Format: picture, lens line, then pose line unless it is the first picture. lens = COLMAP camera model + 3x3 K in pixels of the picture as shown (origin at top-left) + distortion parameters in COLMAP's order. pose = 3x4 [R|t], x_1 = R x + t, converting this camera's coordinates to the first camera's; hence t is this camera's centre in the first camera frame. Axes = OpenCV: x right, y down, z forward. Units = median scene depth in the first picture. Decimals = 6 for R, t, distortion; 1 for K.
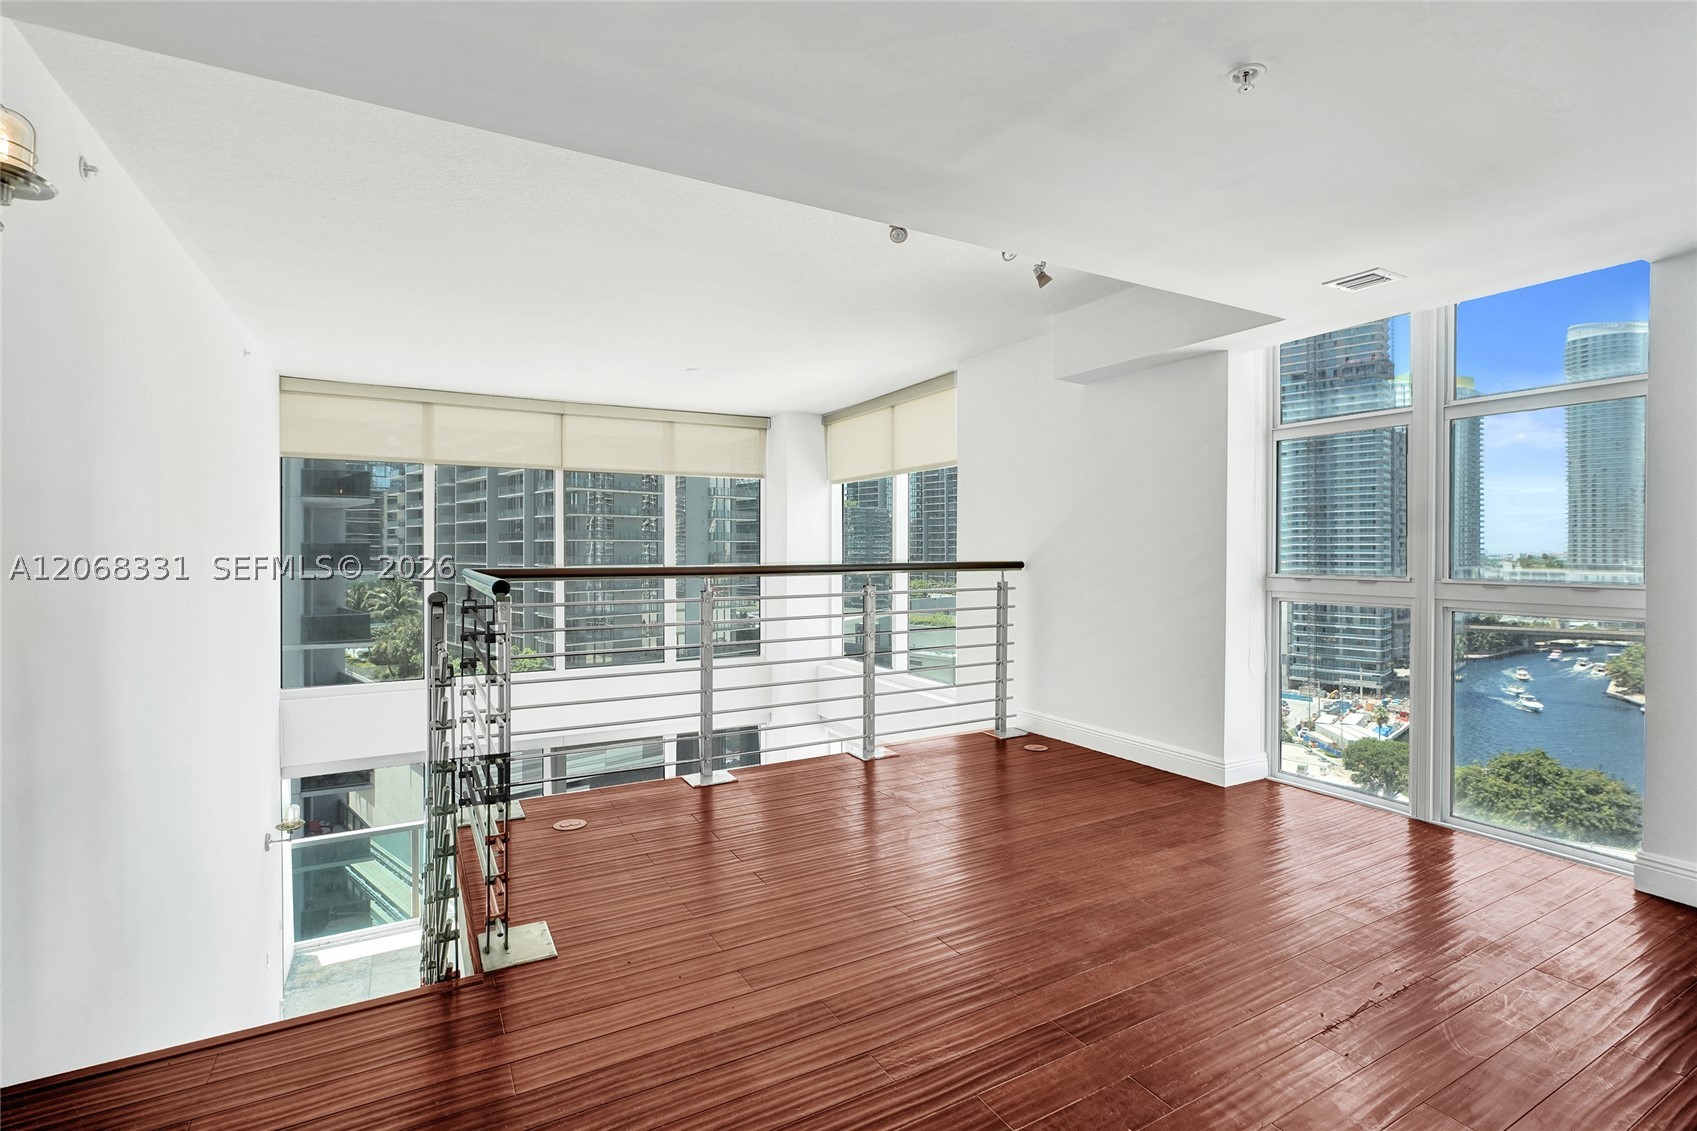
lens RADIAL K [[783.7, 0, 842.7], [0, 783.7, 547.3], [0, 0, 1]] dist [-0.015355, 0.007957]
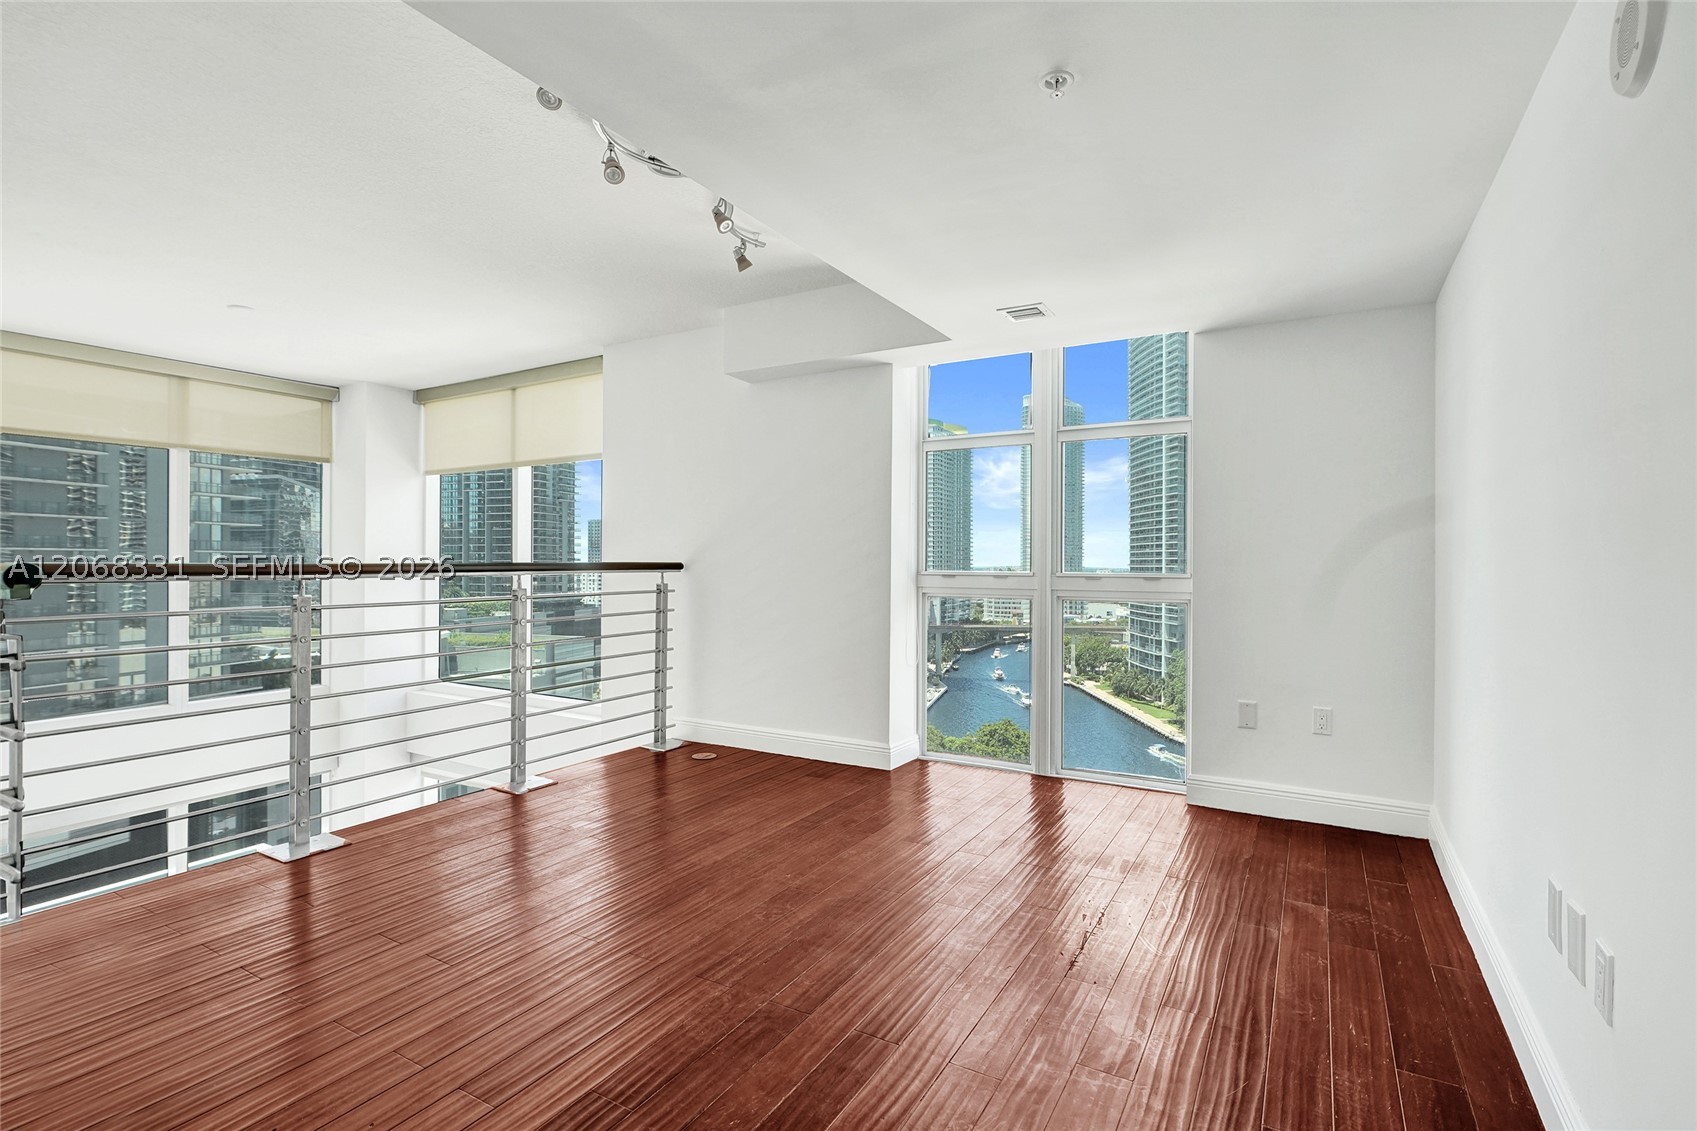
lens RADIAL K [[790.5, 0, 847.8], [0, 790.5, 560.4], [0, 0, 1]] dist [-0.012536, 0.007519]
pose [[0.861029, 0.005235, 0.508529, -0.085577], [-0.004557, 0.999986, -0.002580, 0.017054], [-0.508536, -0.000096, 0.861041, 0.071907]]
